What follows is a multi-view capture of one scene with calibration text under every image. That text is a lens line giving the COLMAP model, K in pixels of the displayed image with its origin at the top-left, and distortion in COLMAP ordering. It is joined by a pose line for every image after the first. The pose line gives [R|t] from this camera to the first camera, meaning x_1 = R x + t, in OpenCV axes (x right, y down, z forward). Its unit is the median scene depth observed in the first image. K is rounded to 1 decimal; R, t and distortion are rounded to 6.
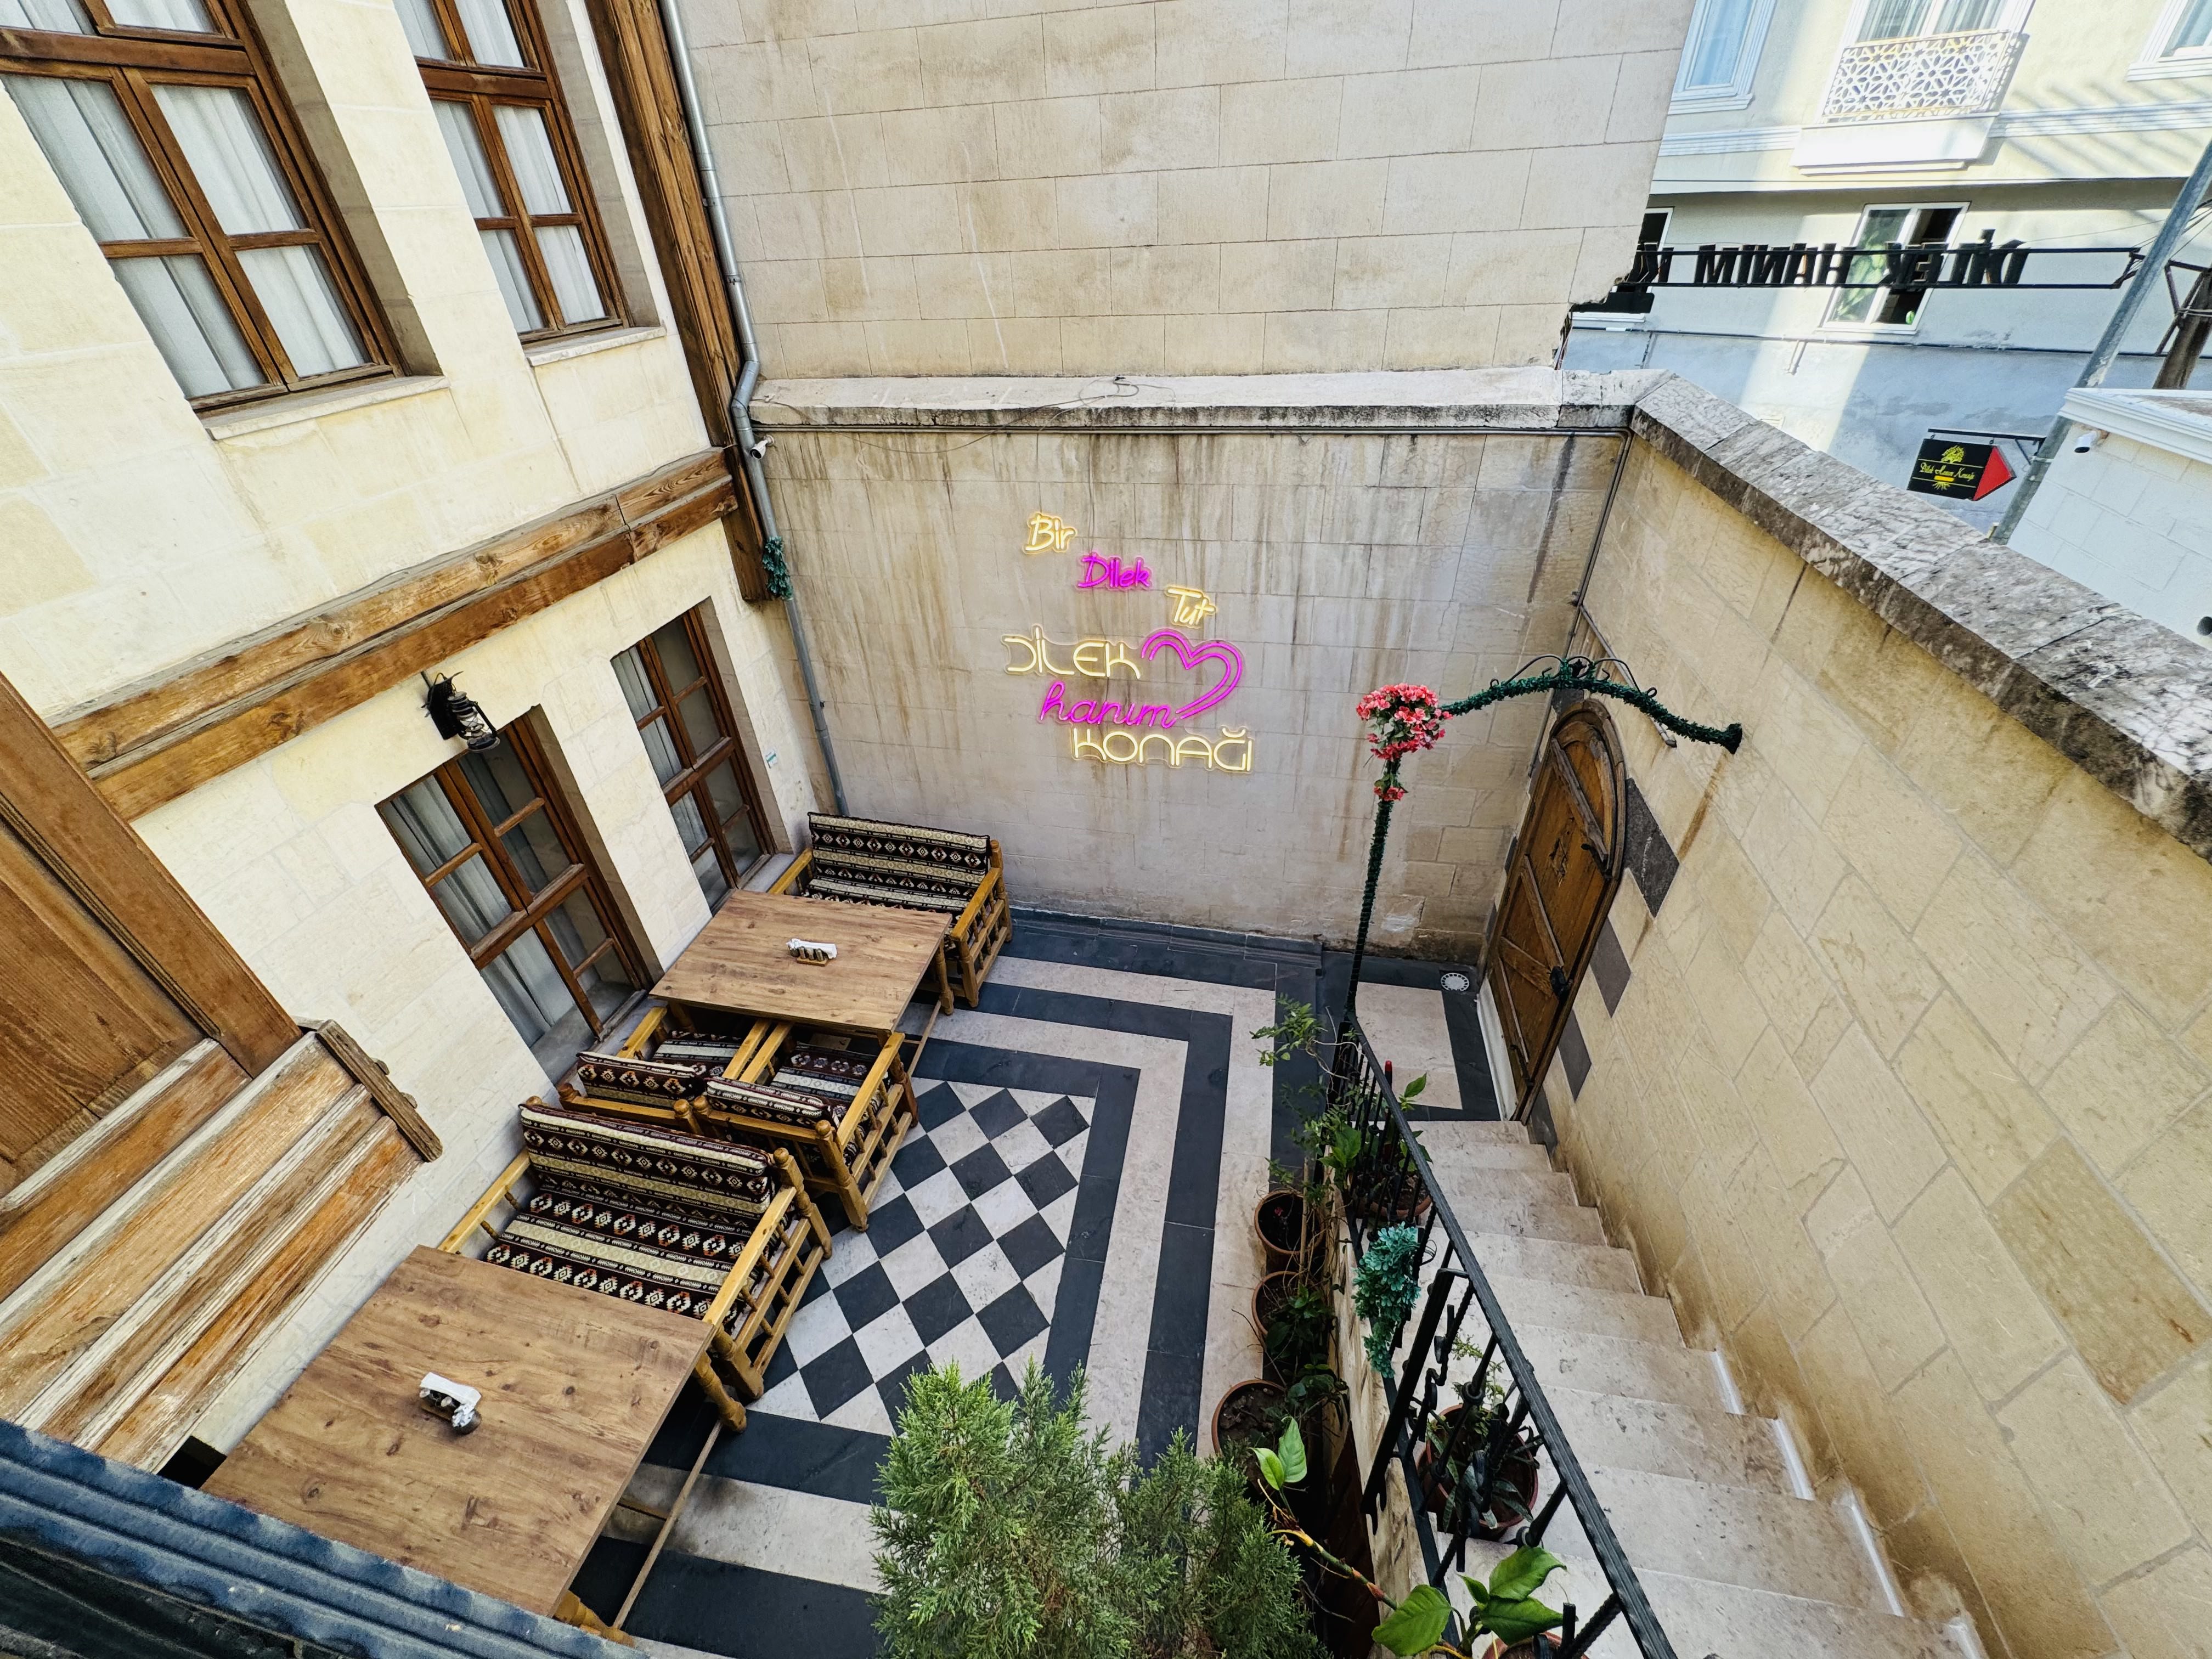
lens RADIAL K [[884.6, 0, 1100.7], [0, 884.6, 826.5], [0, 0, 1]] dist [-0.003736, 0.000534]
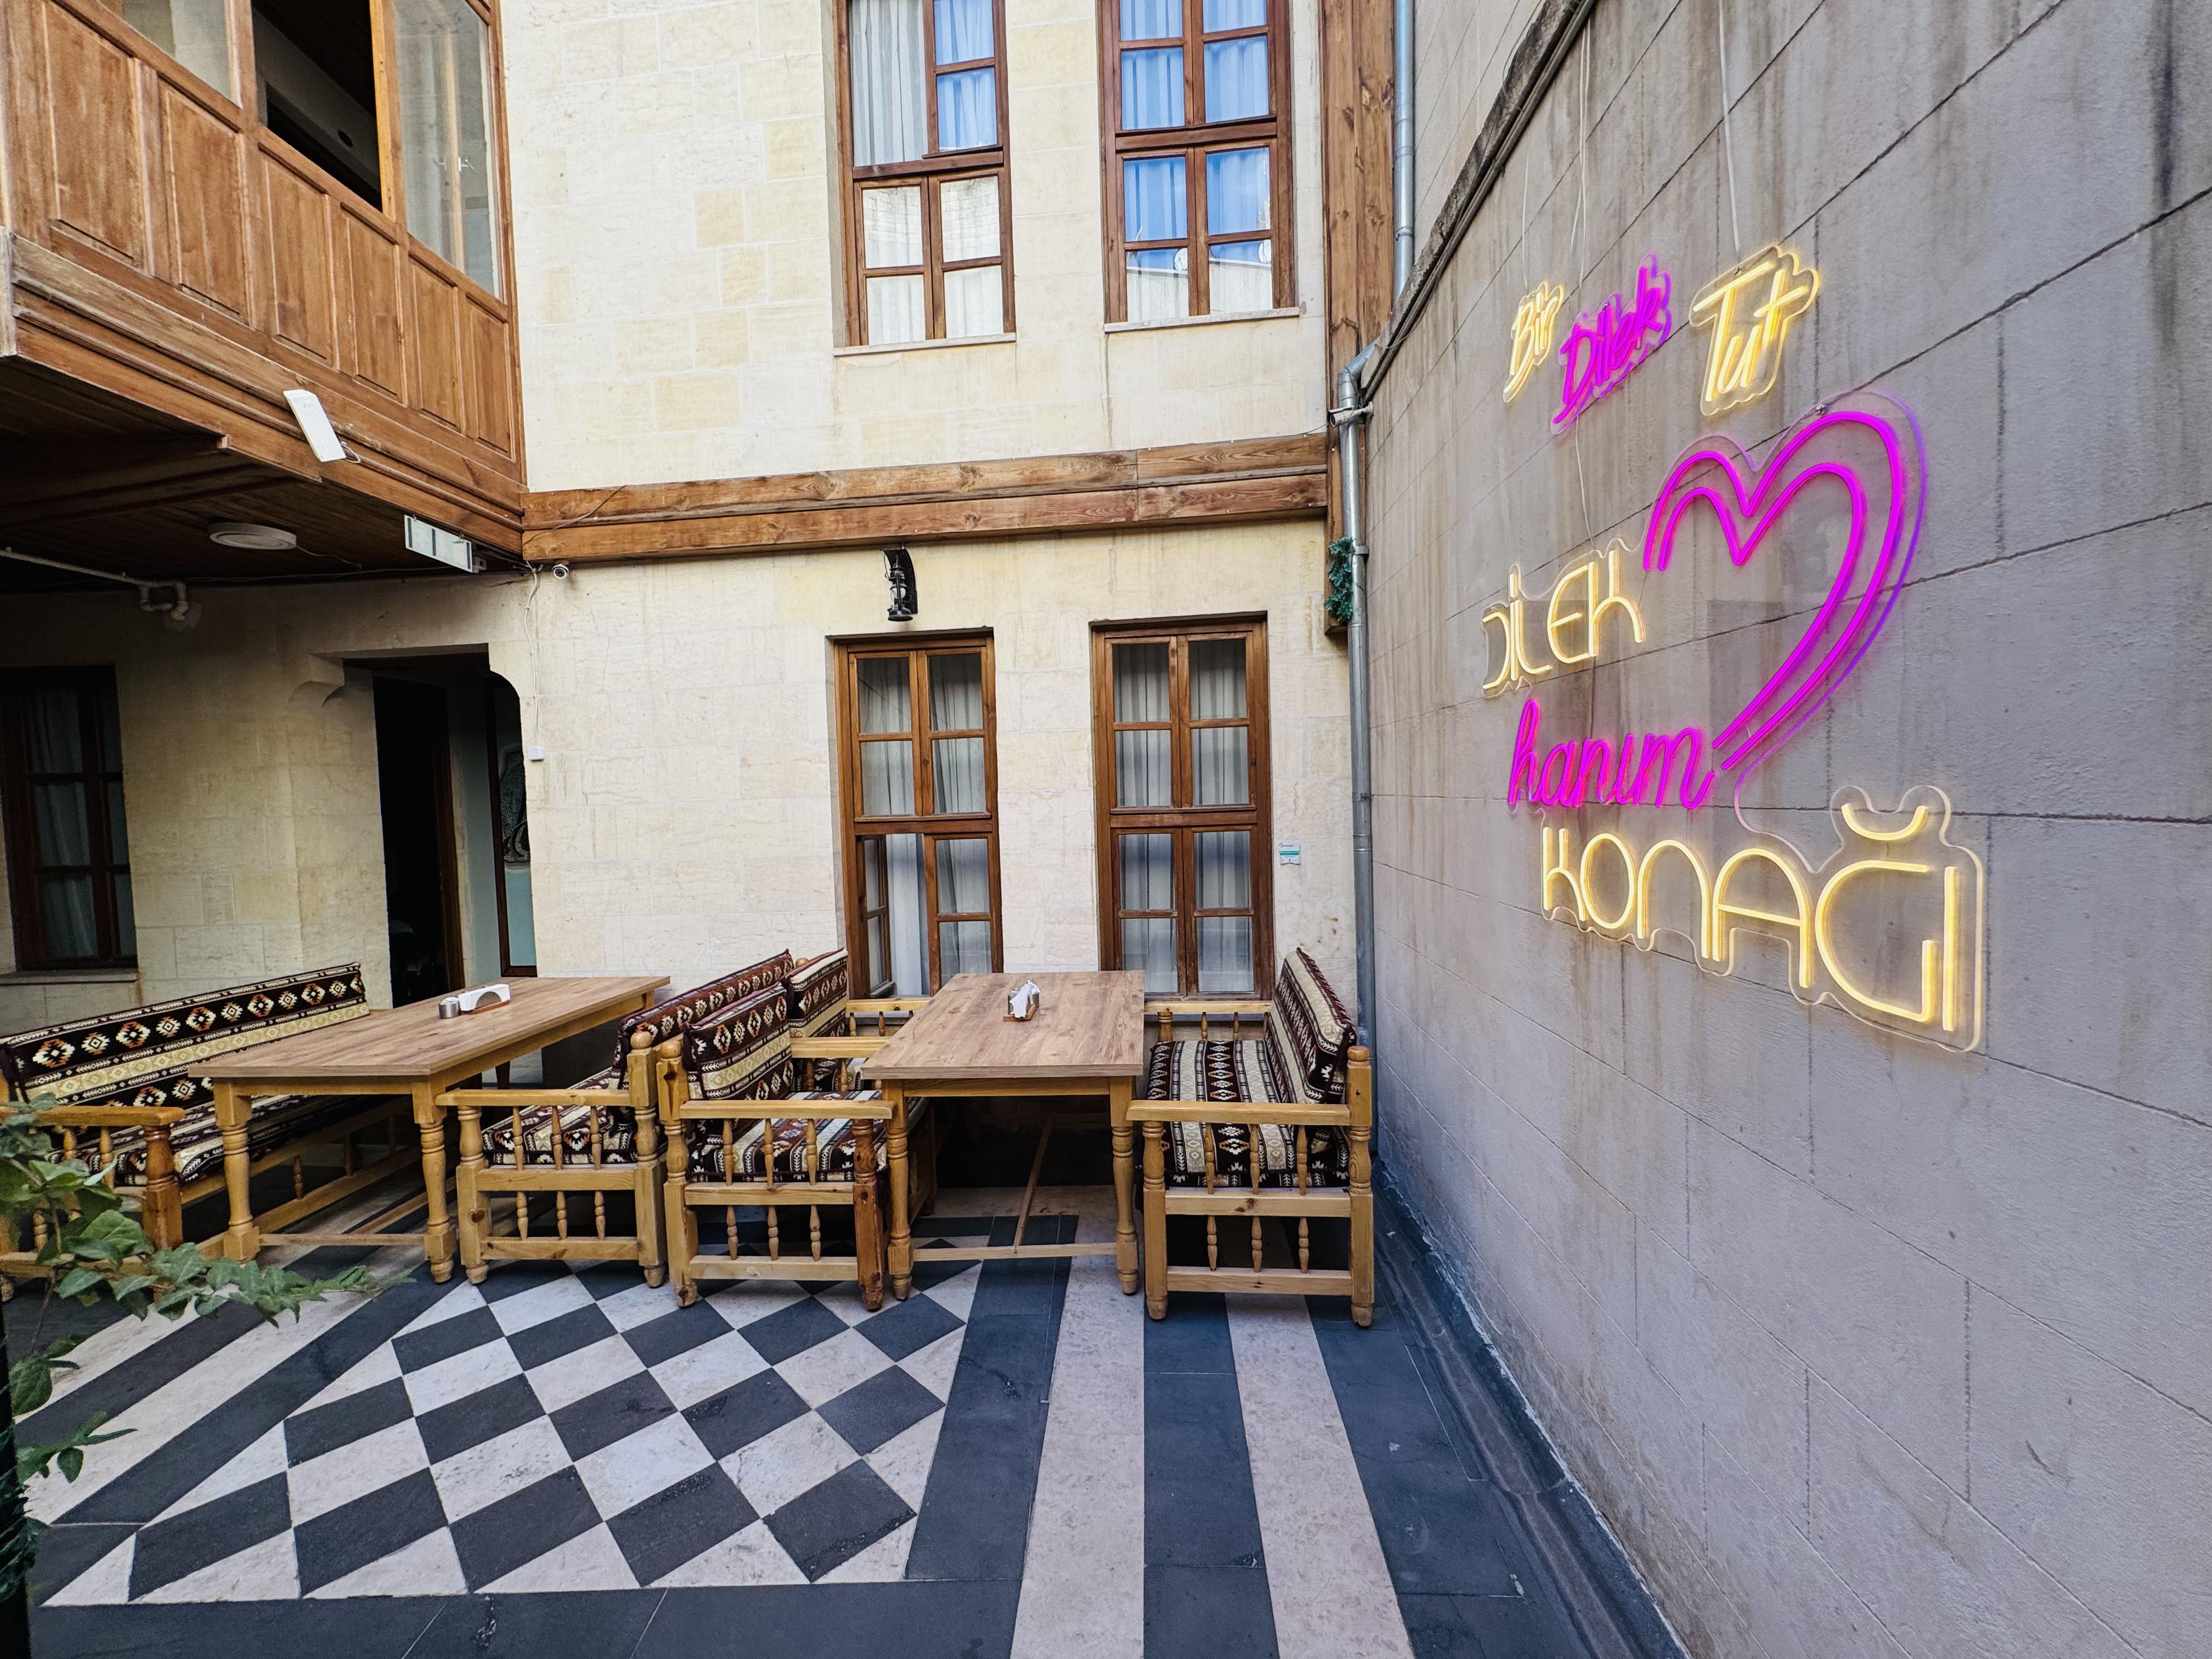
lens RADIAL K [[884.6, 0, 1103.5], [0, 884.6, 826.7], [0, 0, 1]] dist [-0.003736, 0.000534]
pose [[0.171039, 0.081706, -0.981871, 0.372918], [-0.557493, 0.829707, -0.028070, 0.011400], [0.812372, 0.552187, 0.187463, 0.896569]]
